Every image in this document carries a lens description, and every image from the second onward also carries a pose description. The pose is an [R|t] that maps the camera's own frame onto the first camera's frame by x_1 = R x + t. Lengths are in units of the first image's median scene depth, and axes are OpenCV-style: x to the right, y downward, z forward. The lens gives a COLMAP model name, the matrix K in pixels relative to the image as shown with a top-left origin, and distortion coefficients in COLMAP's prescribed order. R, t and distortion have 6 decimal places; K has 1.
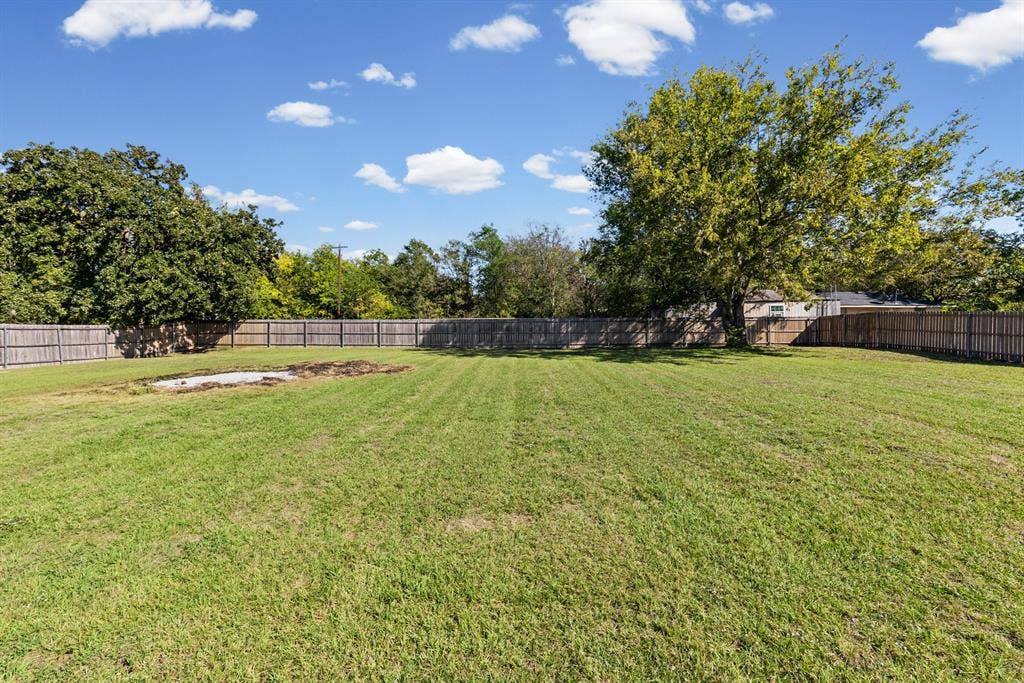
lens RADIAL K [[446.0, 0, 512.3], [0, 446.0, 310.8], [0, 0, 1]] dist [-0.001719, -0.000337]
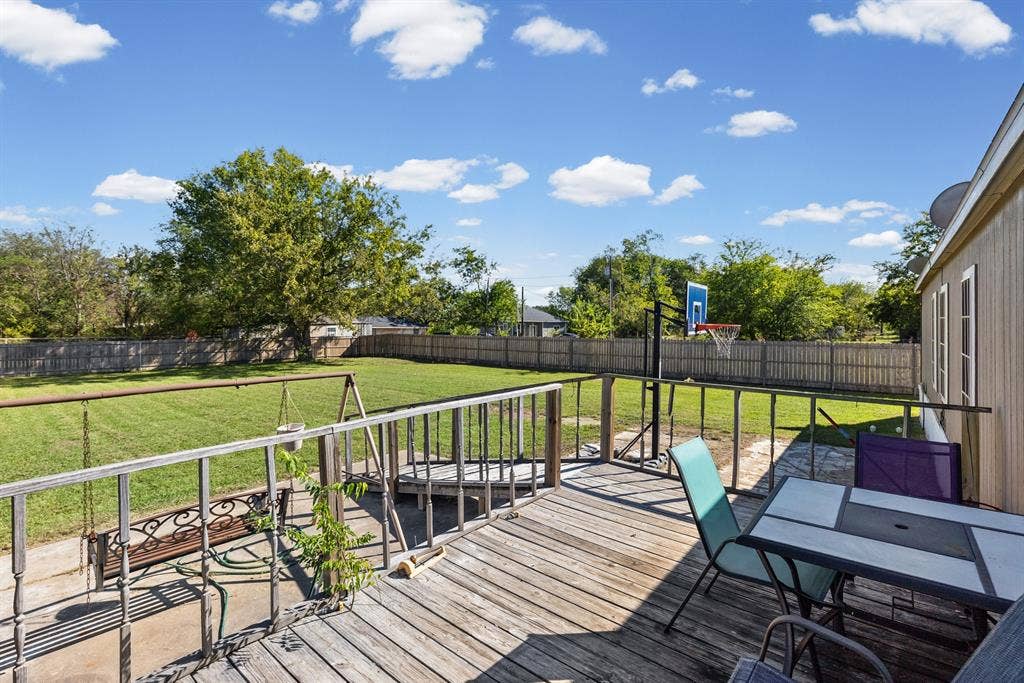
lens RADIAL K [[460.5, 0, 510.3], [0, 460.5, 336.4], [0, 0, 1]] dist [-0.001645, -0.000044]
pose [[0.604337, -0.010344, 0.796662, -0.187669], [-0.015486, 0.999574, 0.024726, -0.029716], [-0.796579, -0.027280, 0.603919, -0.267282]]
